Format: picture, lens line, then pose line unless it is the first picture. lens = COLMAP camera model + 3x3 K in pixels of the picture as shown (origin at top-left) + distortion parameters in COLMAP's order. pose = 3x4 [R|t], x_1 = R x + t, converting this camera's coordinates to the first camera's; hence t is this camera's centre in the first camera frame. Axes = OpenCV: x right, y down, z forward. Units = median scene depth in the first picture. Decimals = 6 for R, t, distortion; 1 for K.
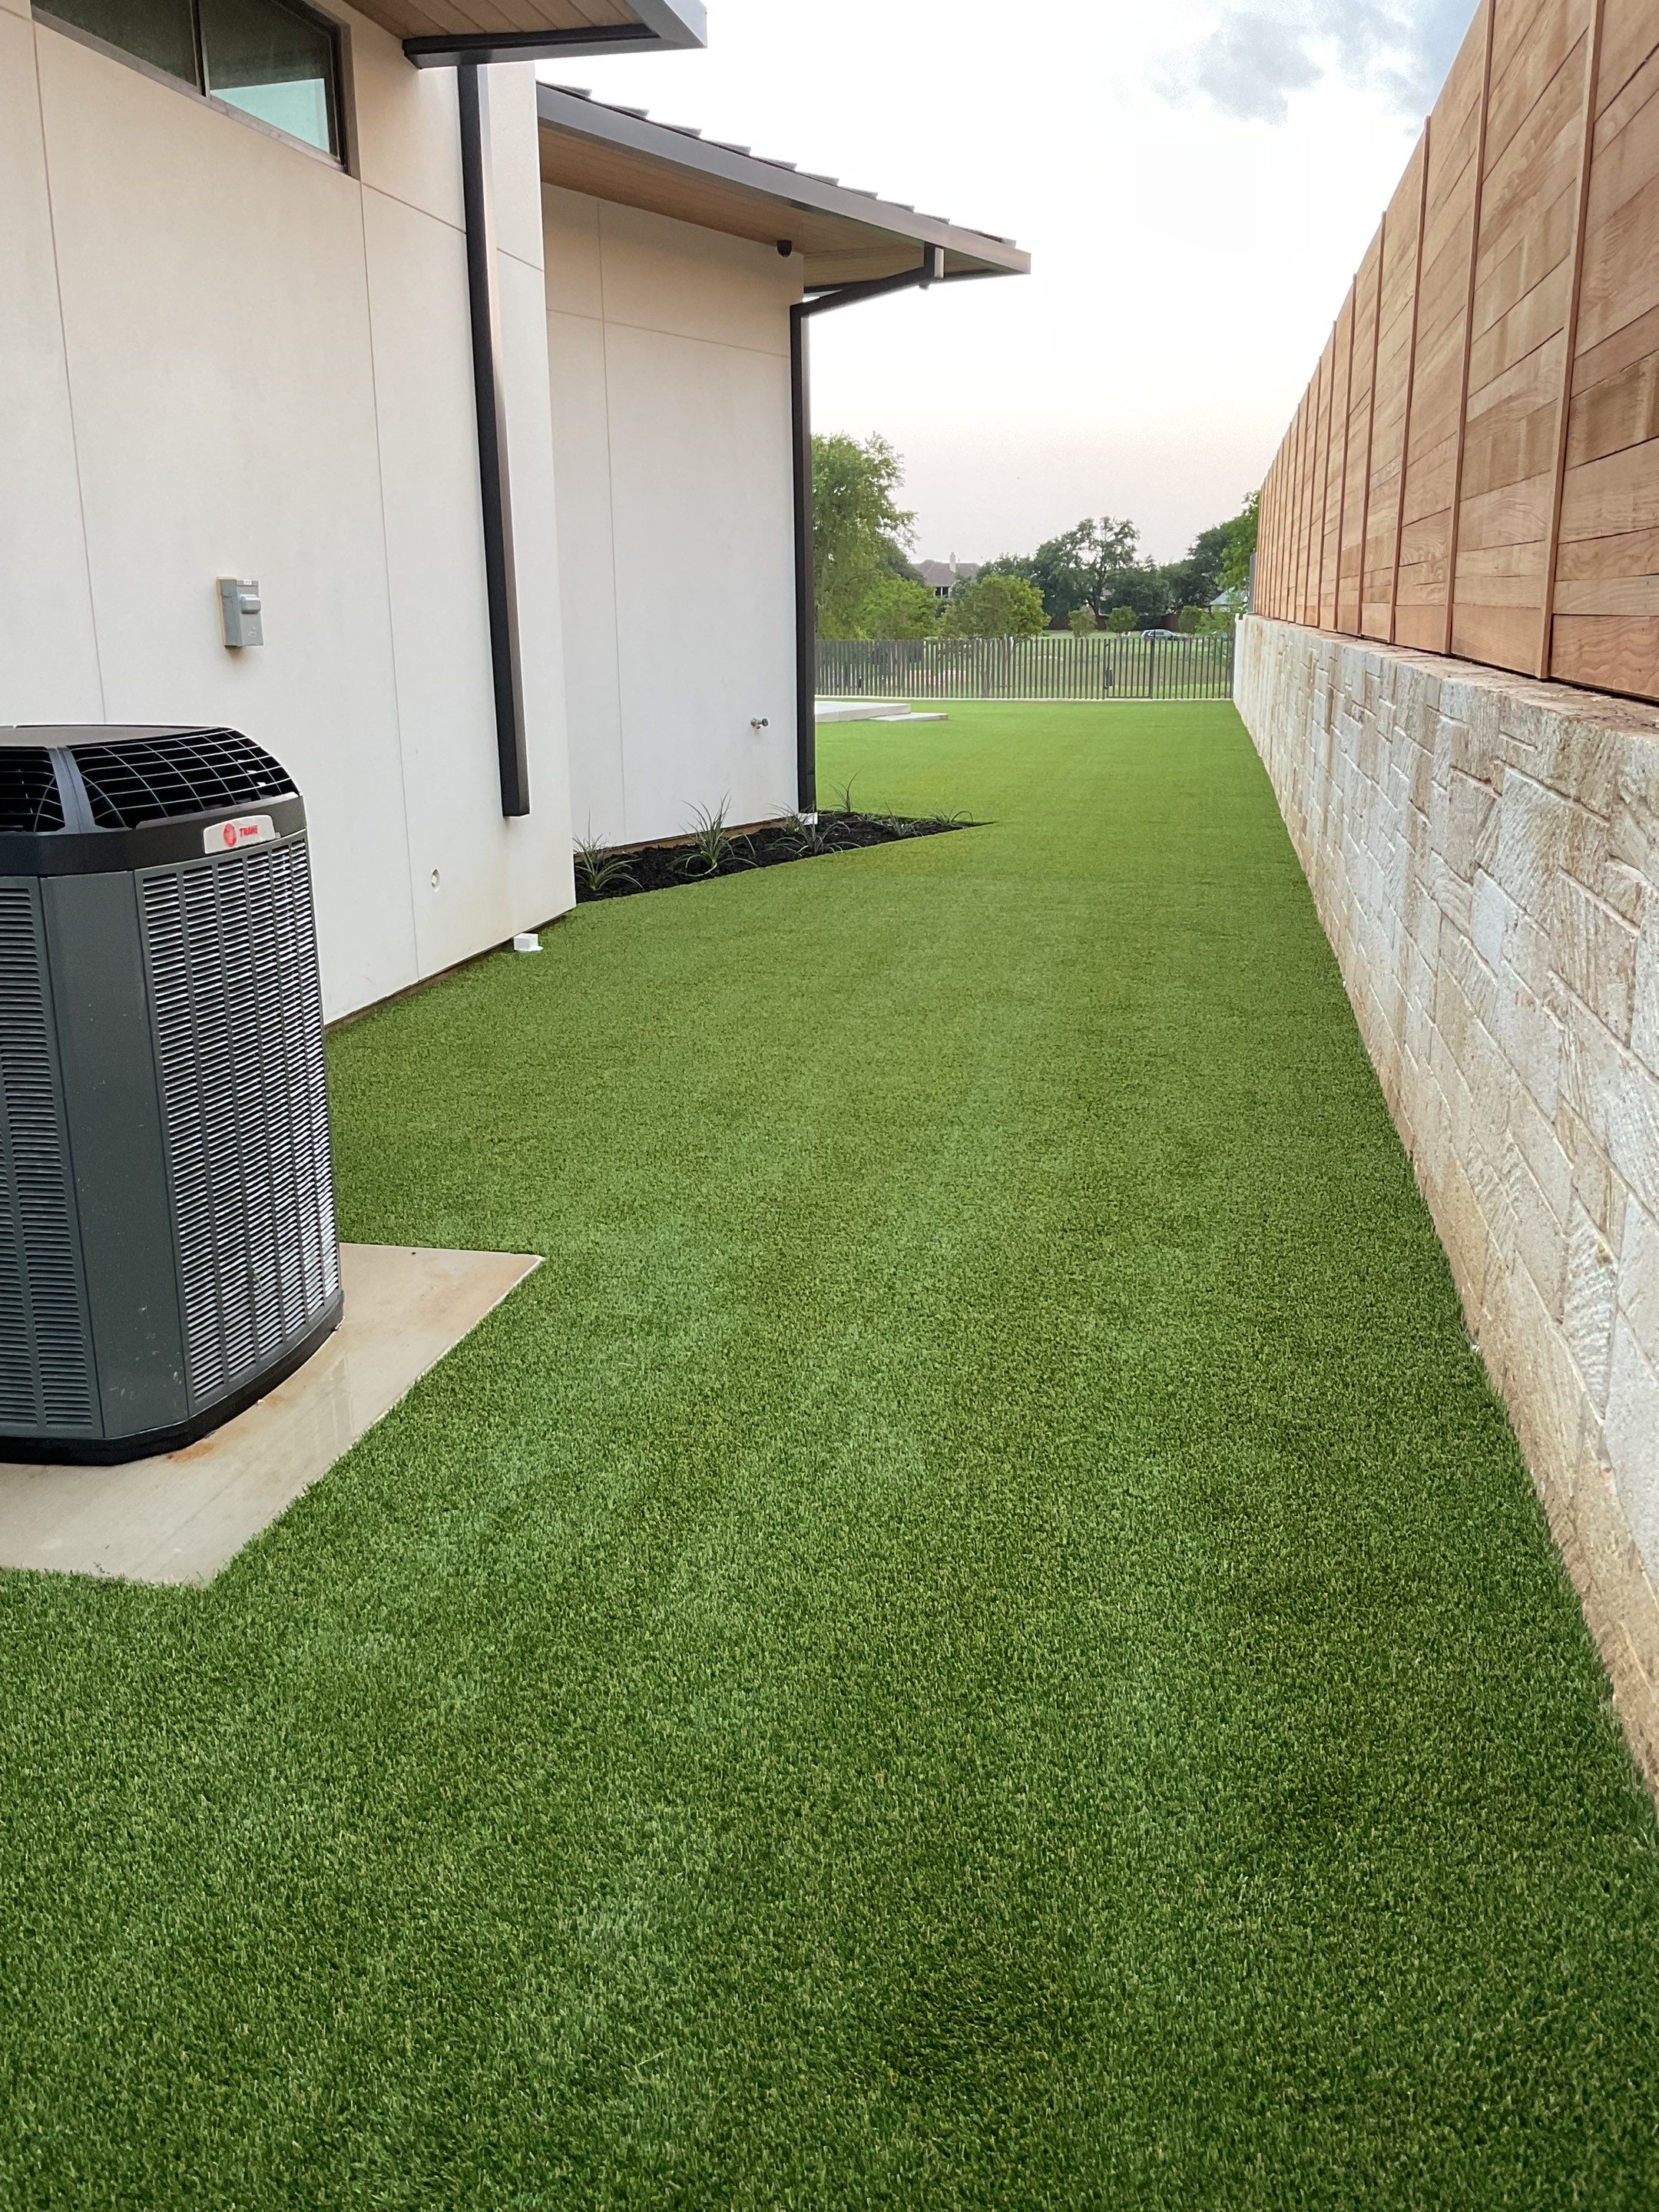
lens RADIAL K [[1839.2, 0, 821.5], [0, 1839.2, 1095.9], [0, 0, 1]] dist [0.093357, -0.164358]
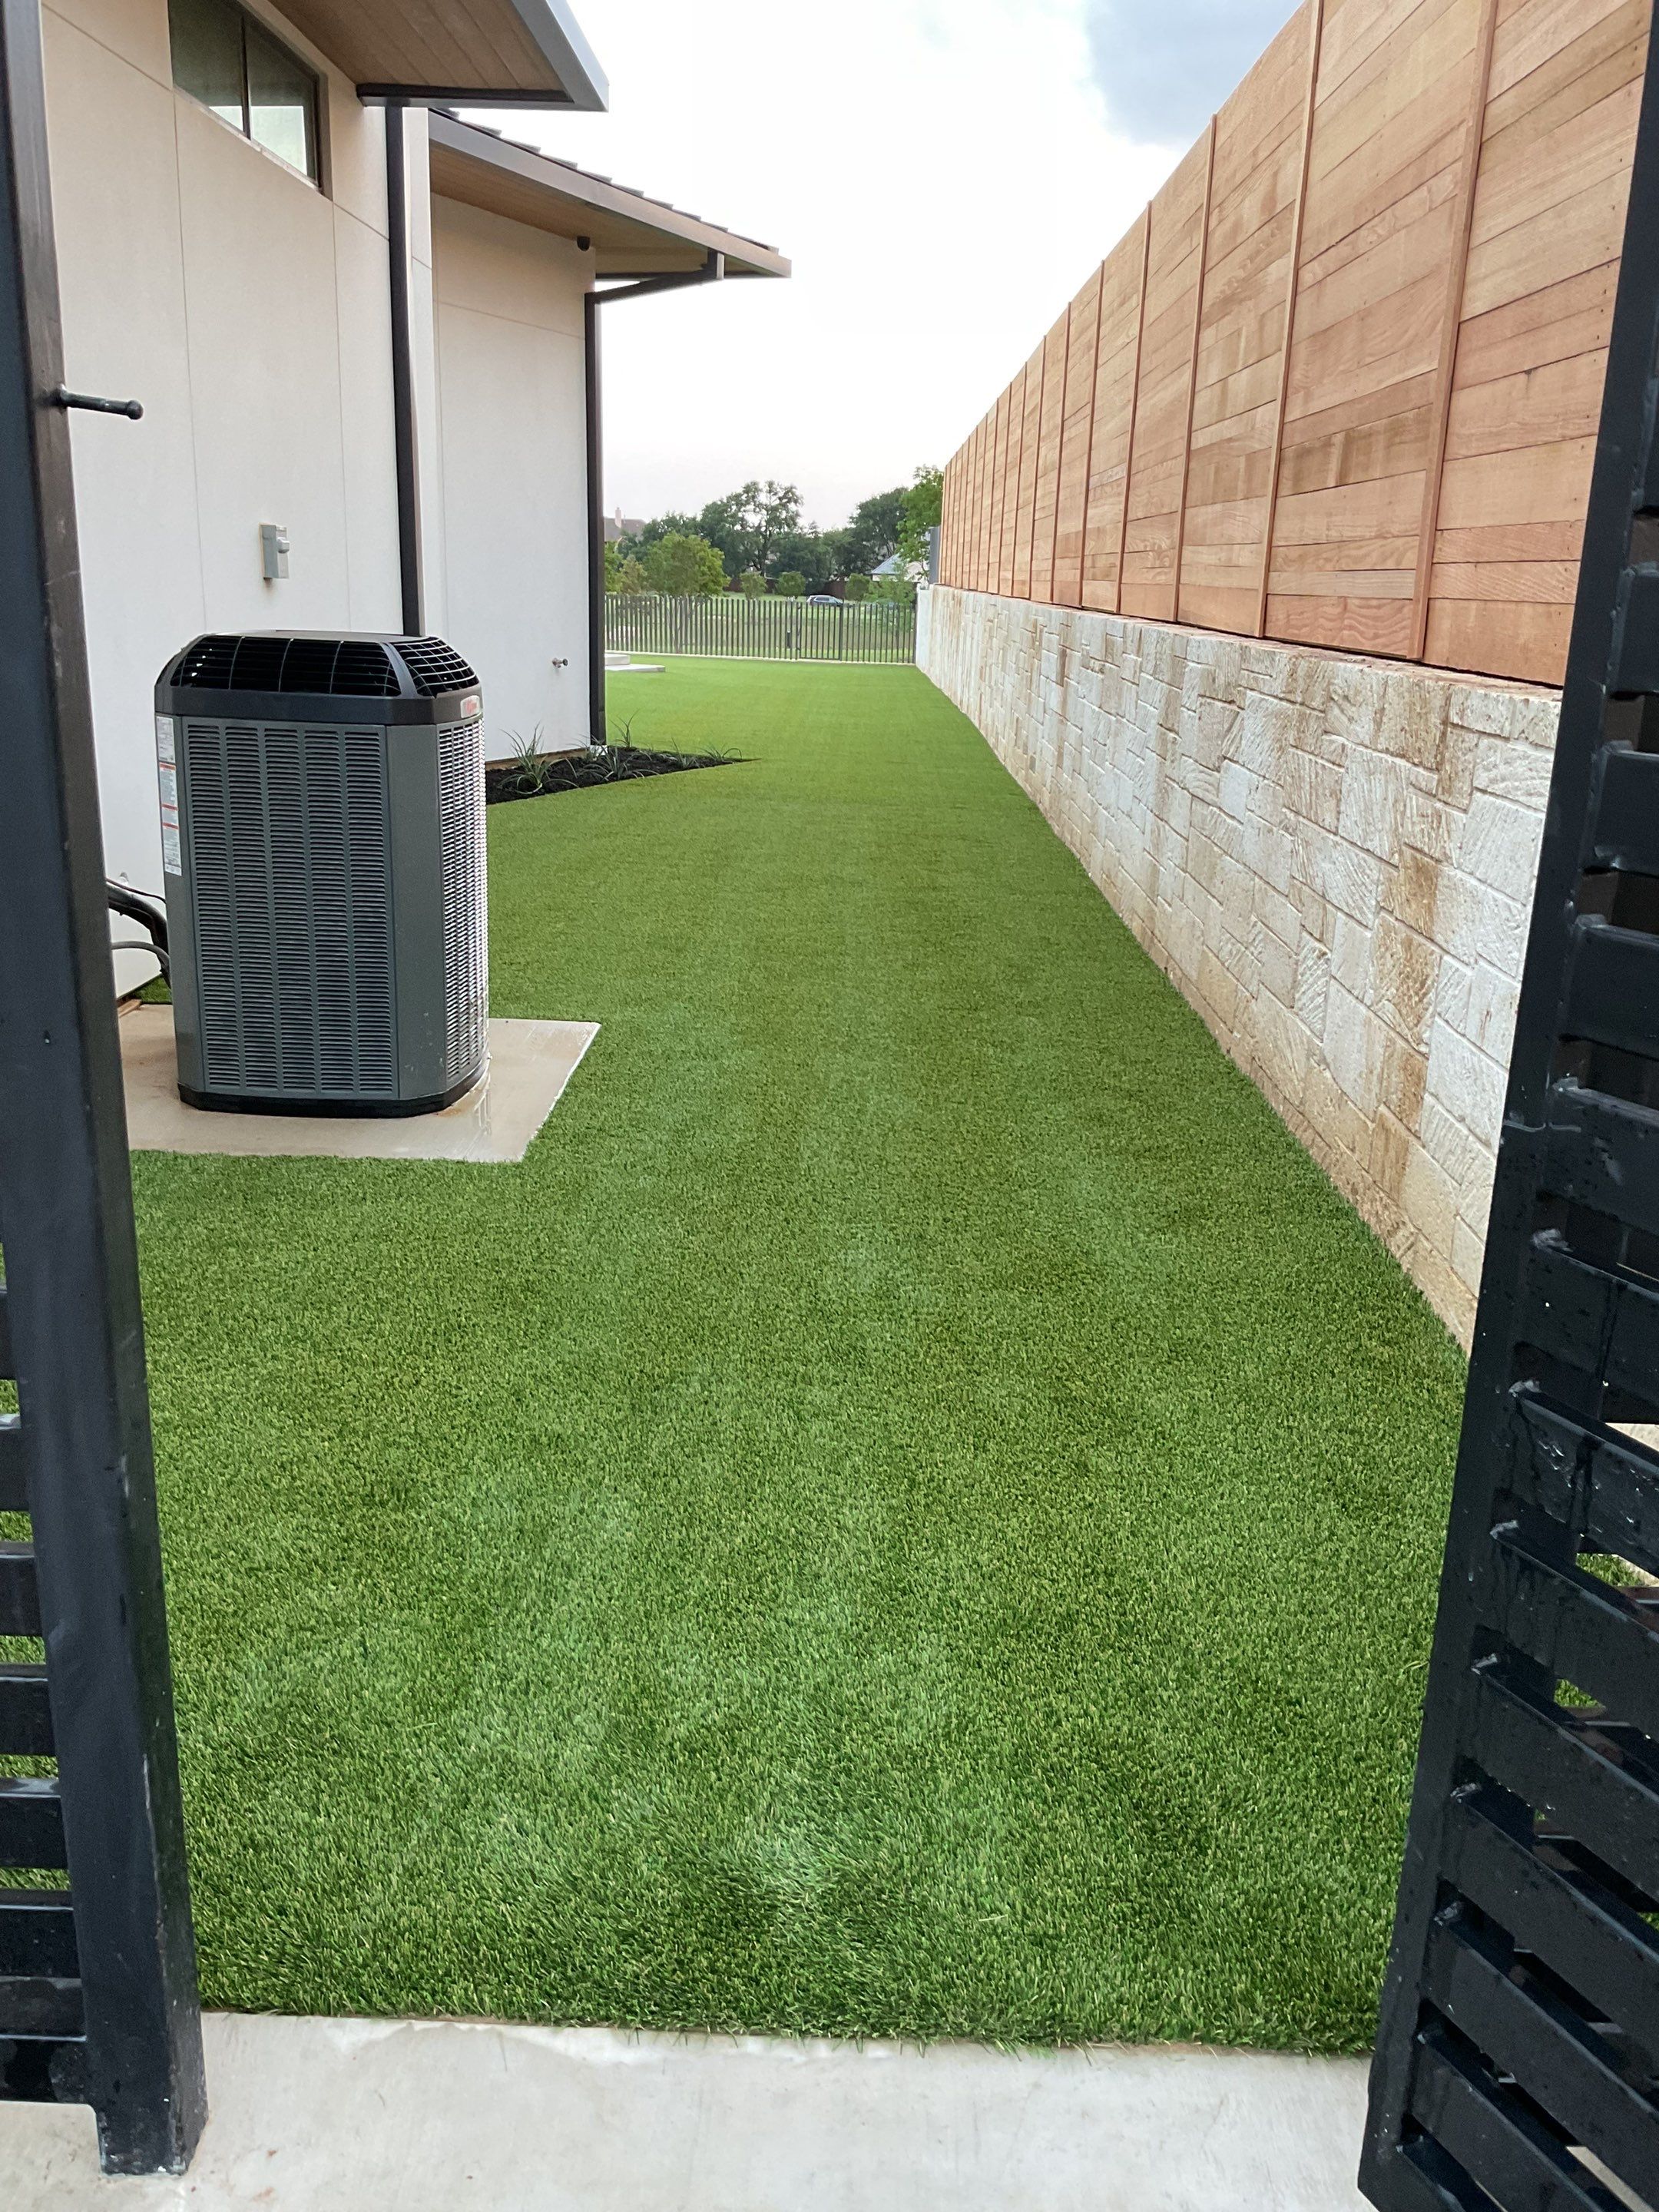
lens RADIAL K [[1839.2, 0, 825.8], [0, 1839.2, 1103.0], [0, 0, 1]] dist [0.093357, -0.164358]
pose [[0.983488, -0.011756, 0.180591, -0.081418], [0.007355, 0.999660, 0.025019, 0.039258], [-0.180823, -0.023277, 0.983240, -0.146406]]
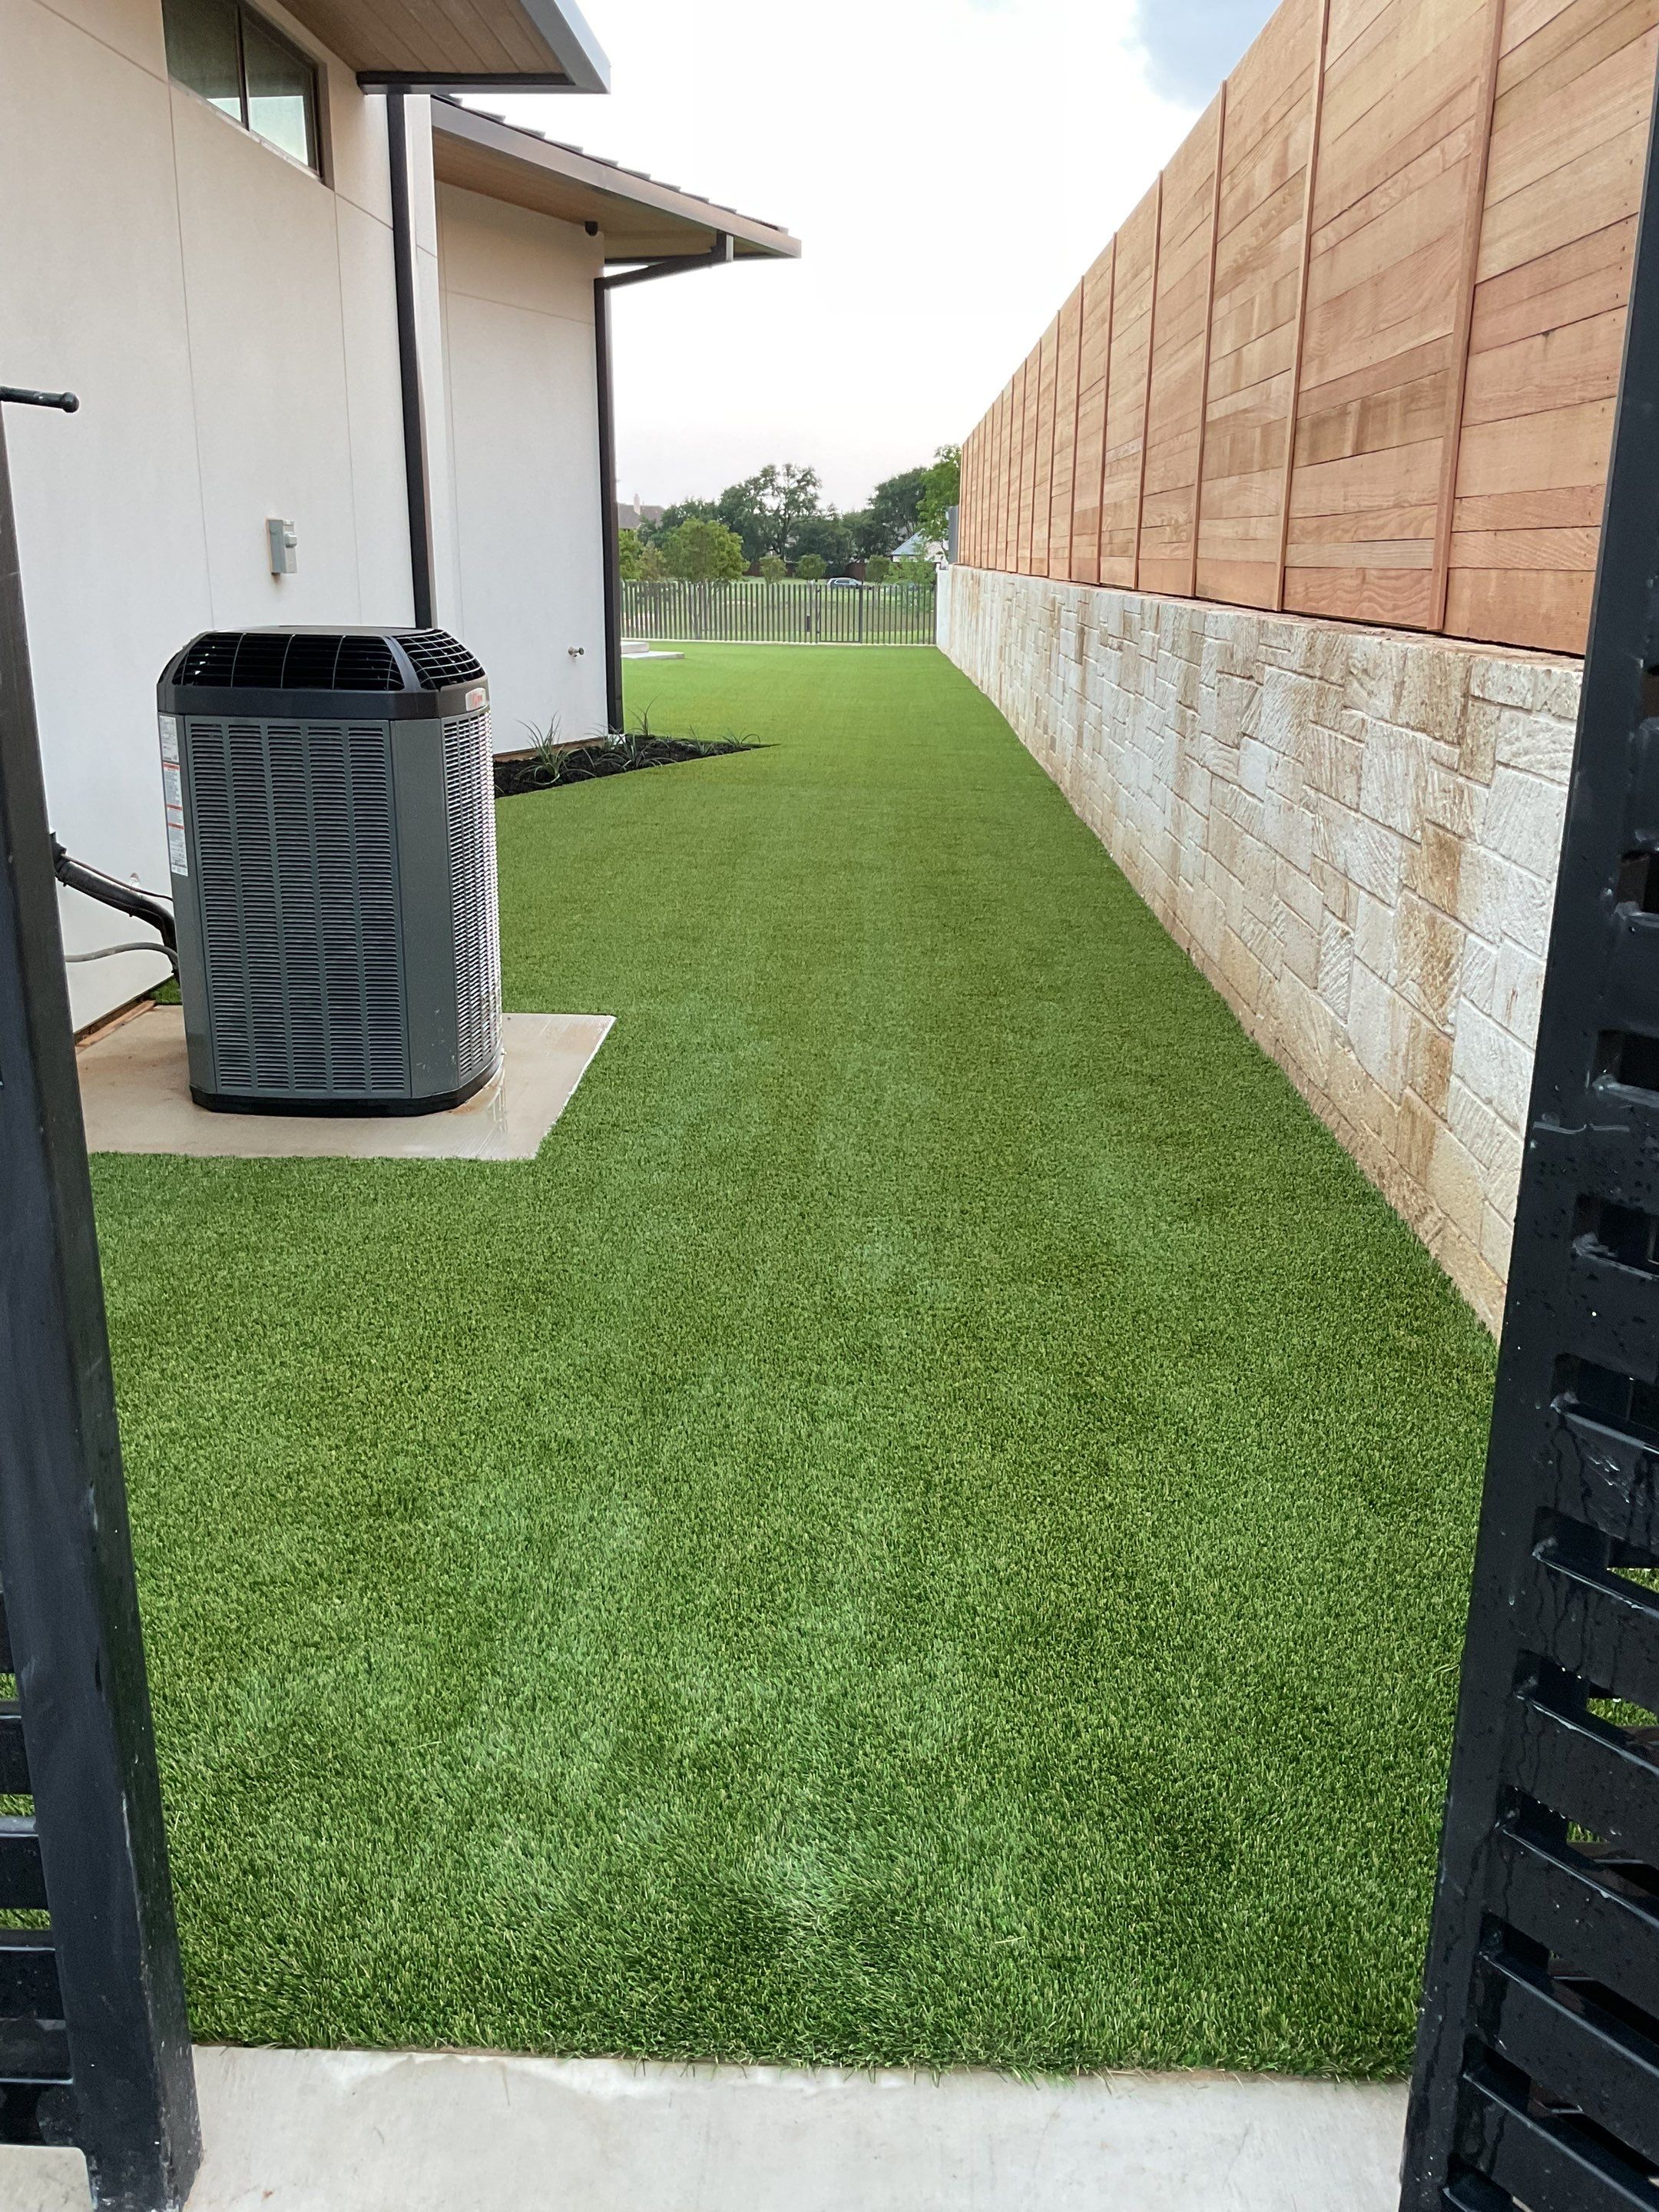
lens RADIAL K [[1839.2, 0, 824.6], [0, 1839.2, 1102.7], [0, 0, 1]] dist [0.093357, -0.164358]
pose [[0.985965, -0.030267, 0.164184, -0.077797], [0.025142, 0.999132, 0.033203, 0.037963], [-0.165046, -0.028609, 0.985871, -0.141960]]
